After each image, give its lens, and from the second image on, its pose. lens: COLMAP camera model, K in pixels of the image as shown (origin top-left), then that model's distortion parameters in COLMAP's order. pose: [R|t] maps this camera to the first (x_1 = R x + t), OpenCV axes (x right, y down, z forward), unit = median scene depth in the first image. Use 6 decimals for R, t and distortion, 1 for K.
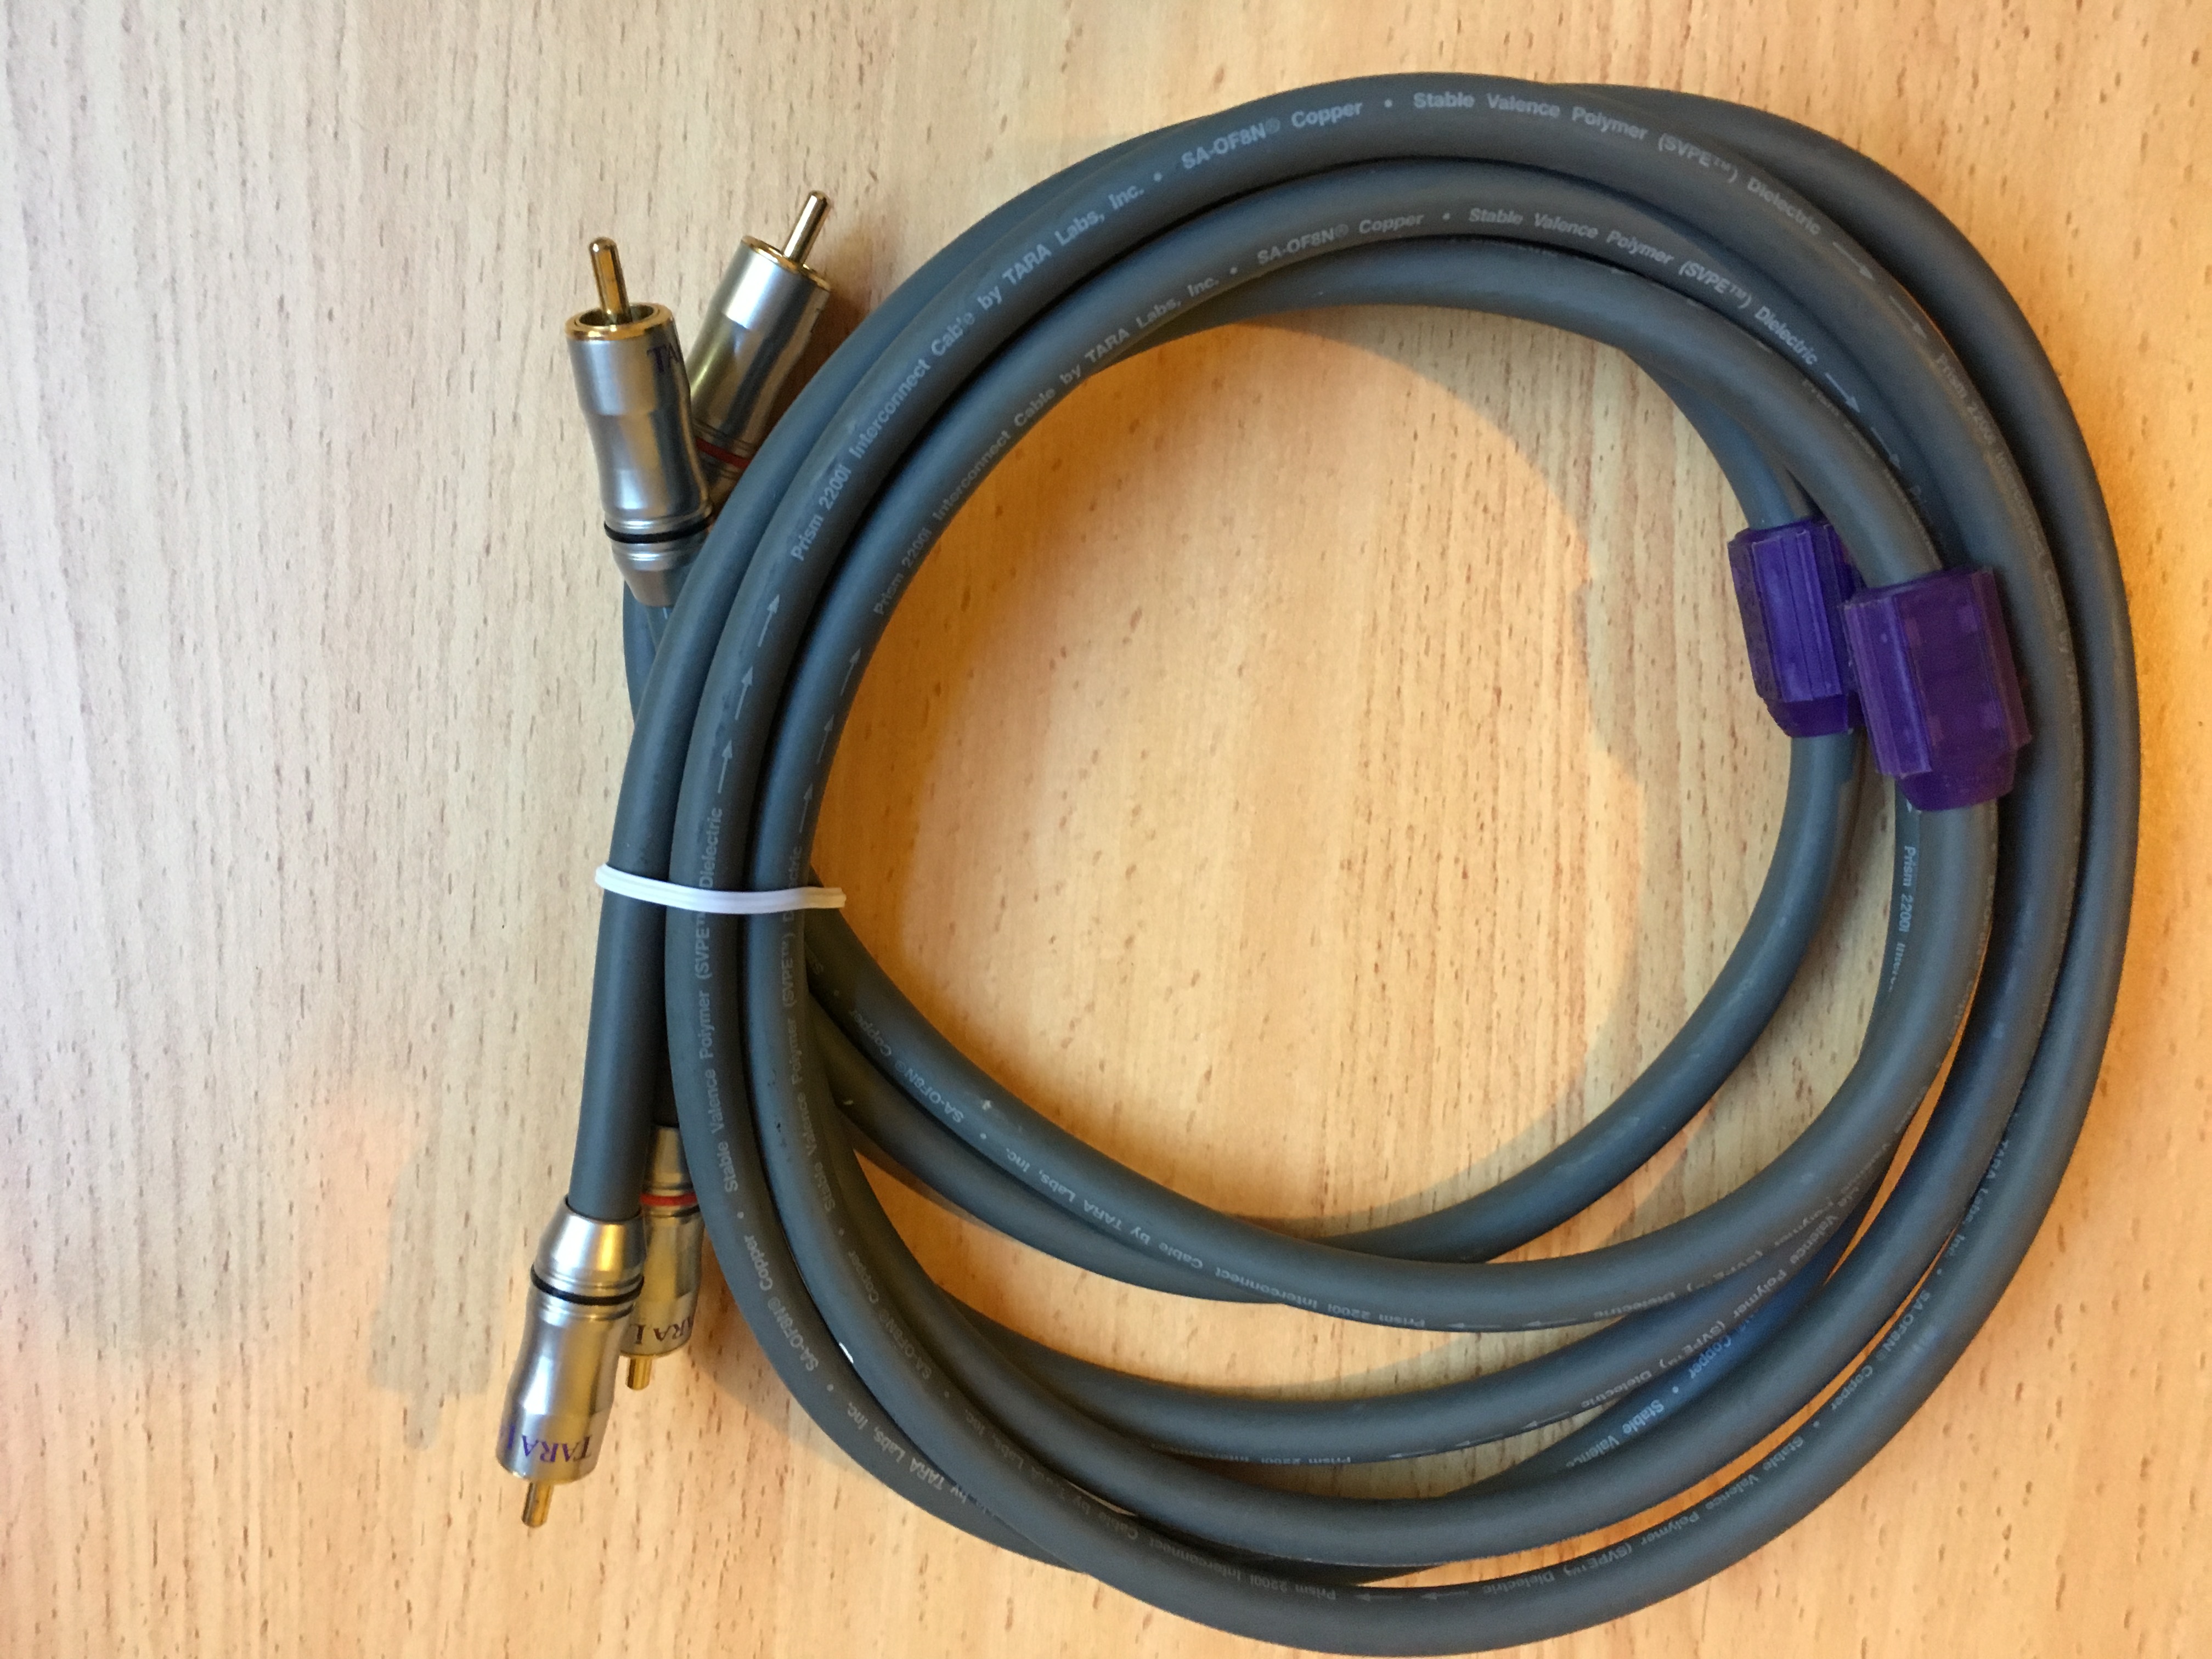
lens RADIAL K [[1917.8, 0, 1106.0], [0, 1917.8, 829.5], [0, 0, 1]] dist [0.074793, -0.104728]
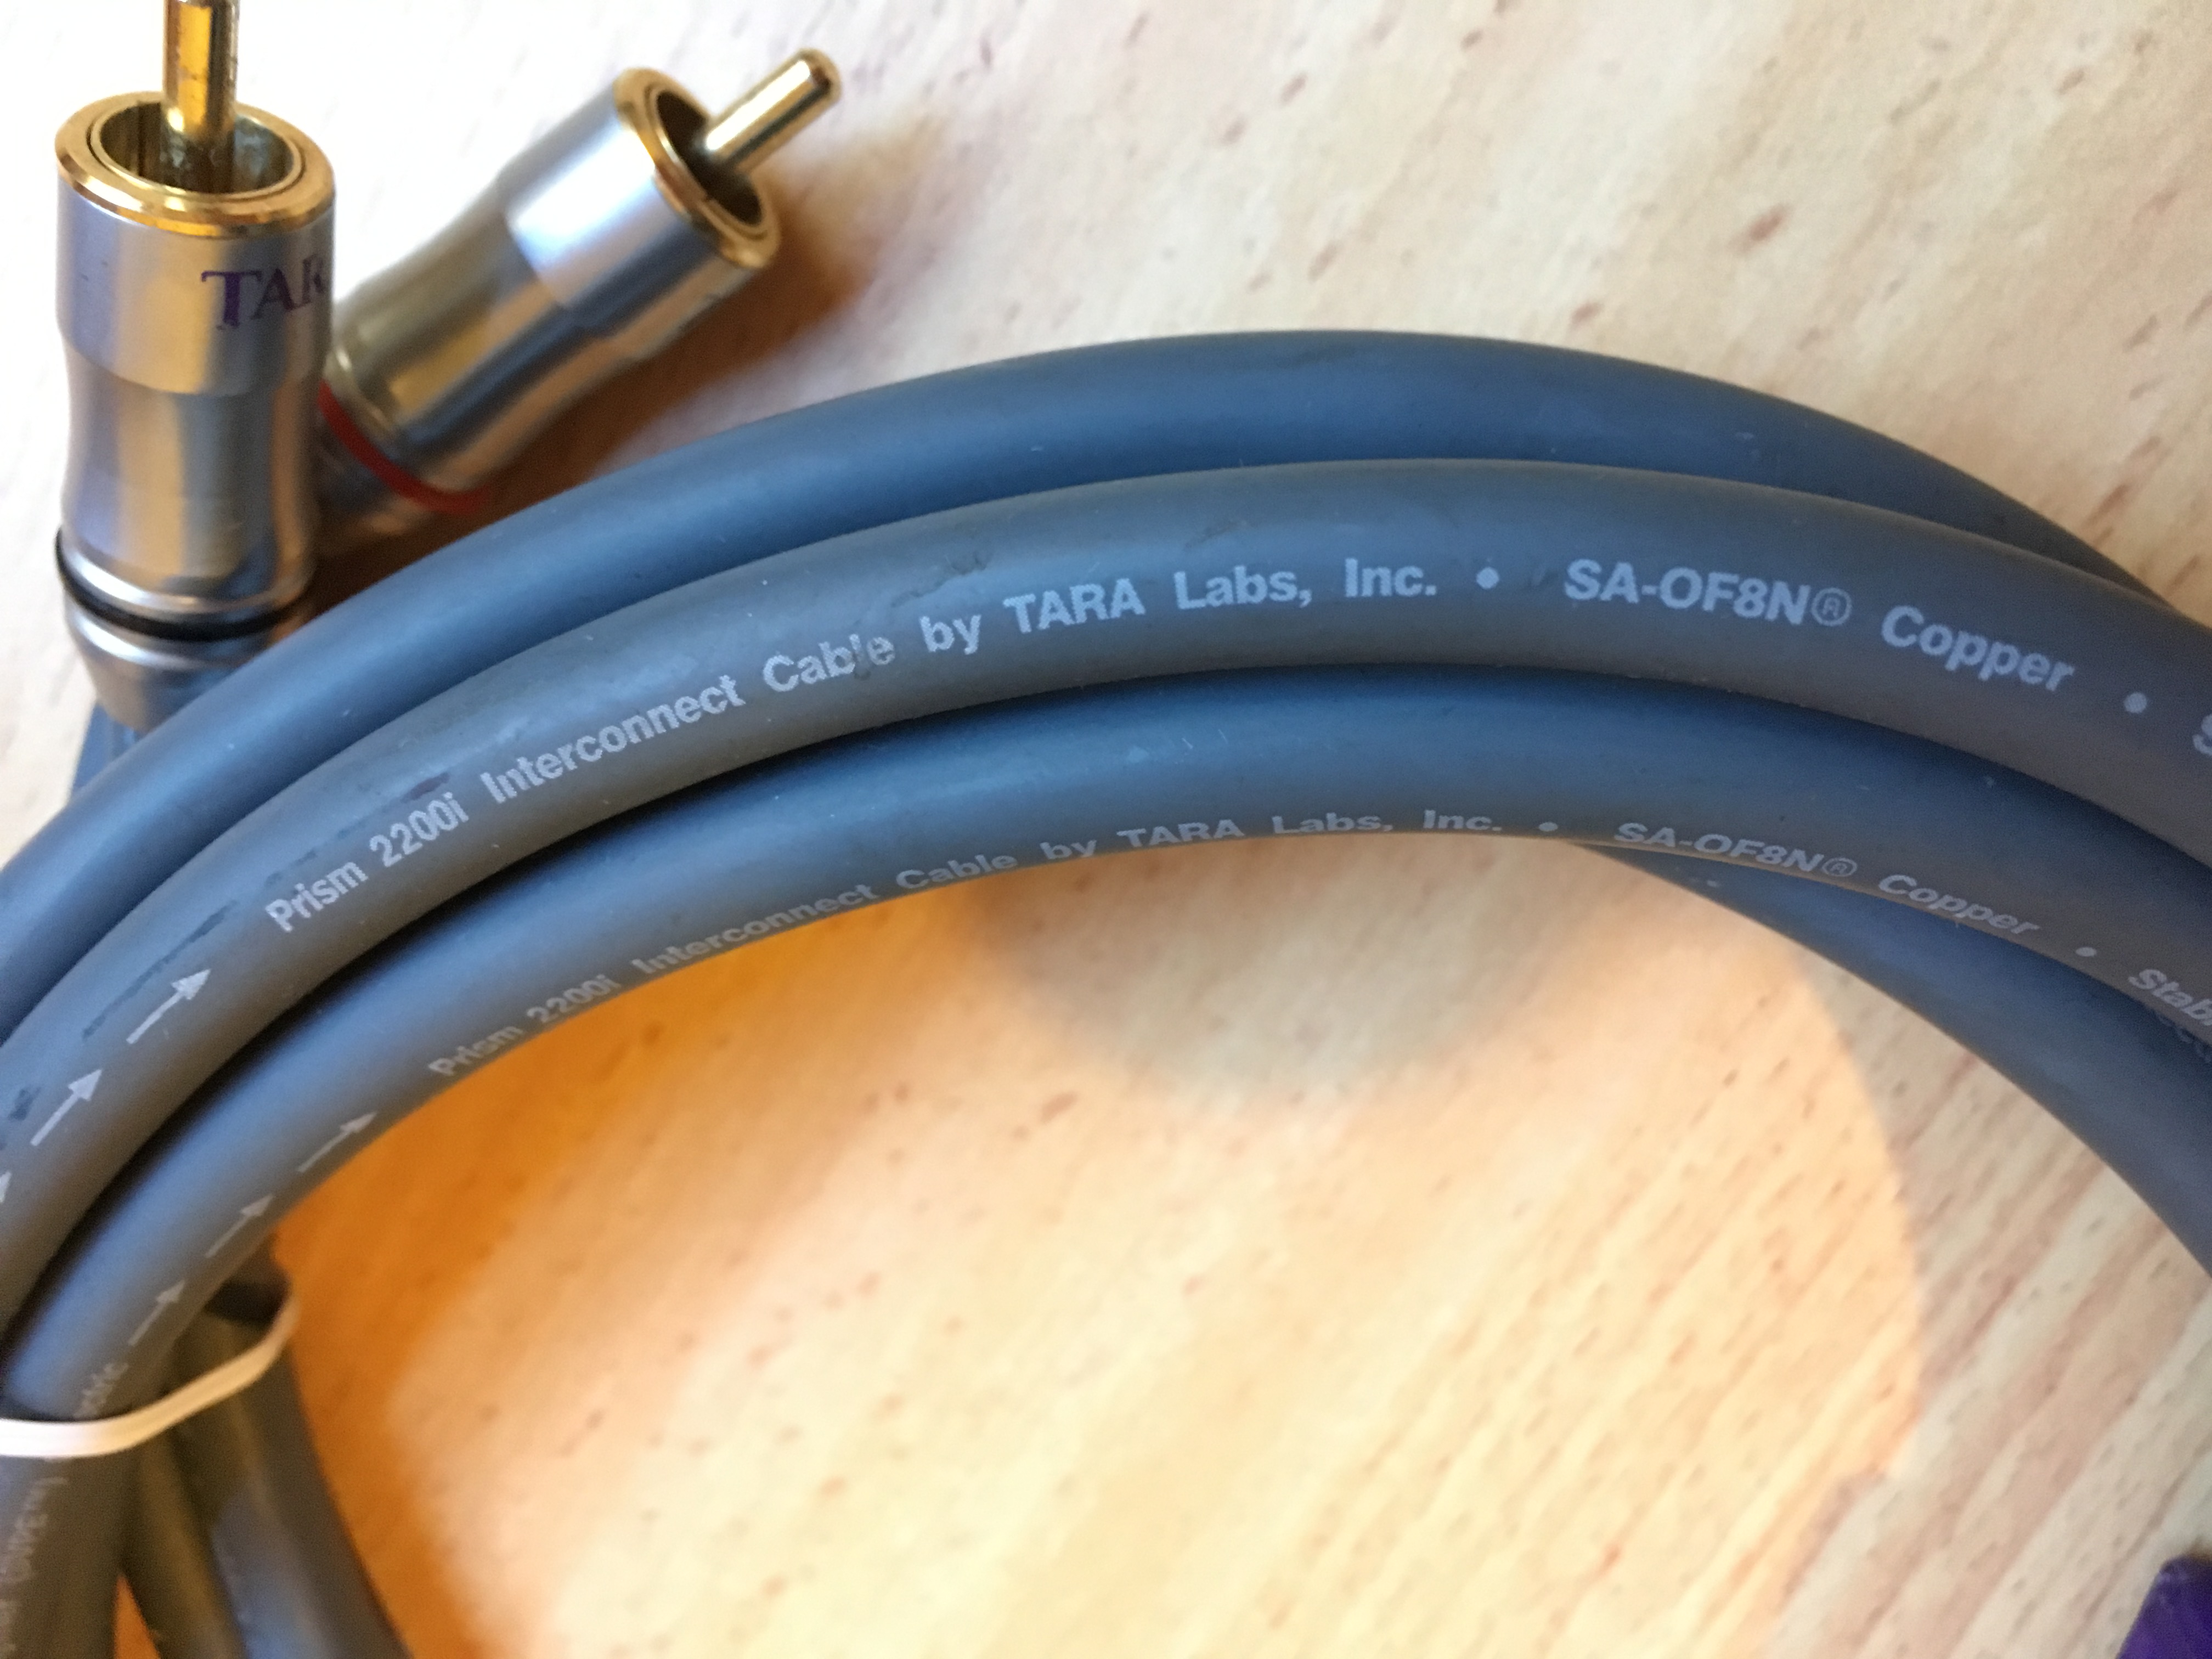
lens RADIAL K [[2102.2, 0, 1066.2], [0, 2102.2, 921.2], [0, 0, 1]] dist [0.070956, -0.200785]
pose [[0.879985, 0.474542, 0.020865, -0.017299], [-0.470902, 0.865794, 0.169270, -0.248716], [0.062261, -0.158780, 0.985349, 0.467499]]
